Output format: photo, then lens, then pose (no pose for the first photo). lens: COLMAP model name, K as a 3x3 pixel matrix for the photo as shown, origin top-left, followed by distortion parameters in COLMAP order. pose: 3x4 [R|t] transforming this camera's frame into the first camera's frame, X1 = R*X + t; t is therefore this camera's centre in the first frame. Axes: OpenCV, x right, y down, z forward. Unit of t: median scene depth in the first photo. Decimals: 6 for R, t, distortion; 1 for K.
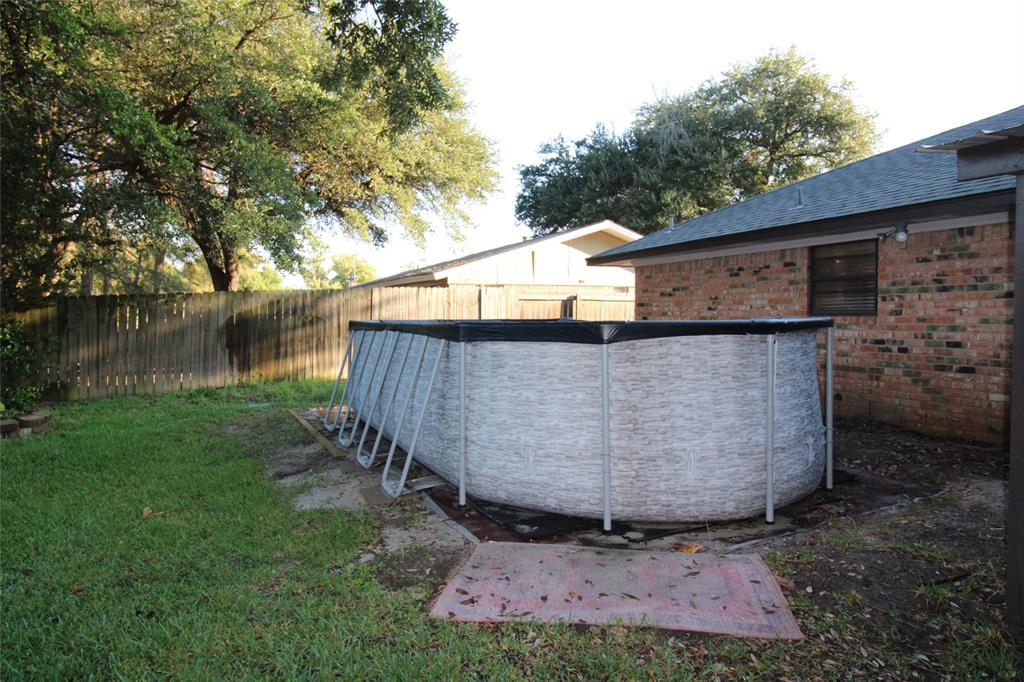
lens RADIAL K [[609.7, 0, 512.0], [0, 609.7, 341.0], [0, 0, 1]] dist [0.002395, 0.000408]
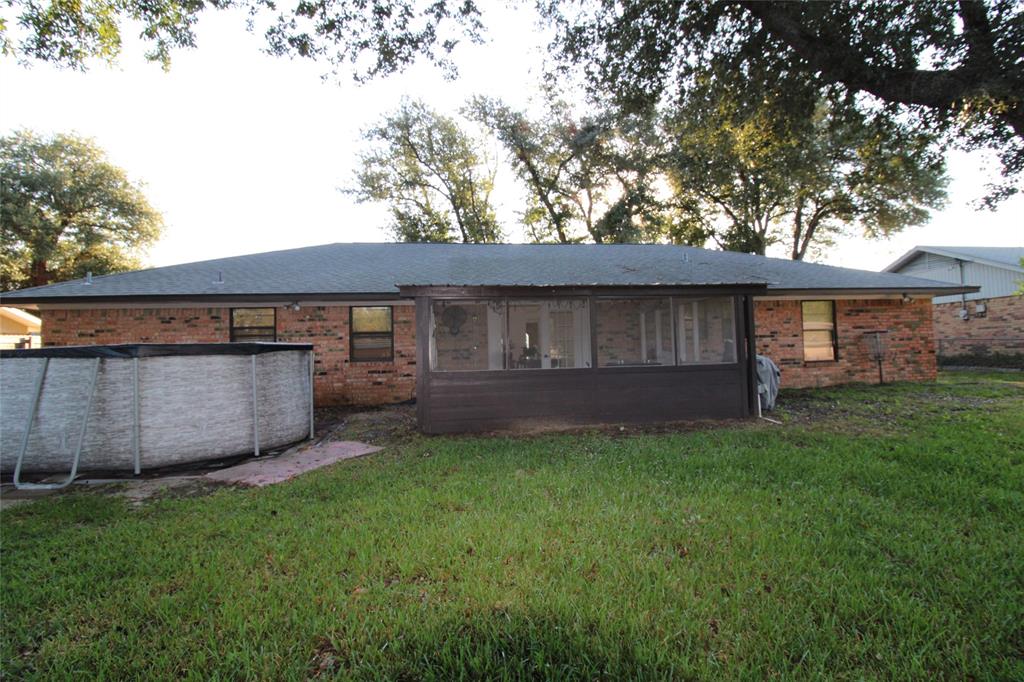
lens RADIAL K [[478.2, 0, 510.9], [0, 478.2, 334.6], [0, 0, 1]] dist [-0.002418, -0.009865]
pose [[0.300435, 0.035348, 0.953147, -0.477455], [0.064355, 0.996285, -0.057233, 0.037025], [-0.951629, 0.078535, 0.297044, -0.088188]]
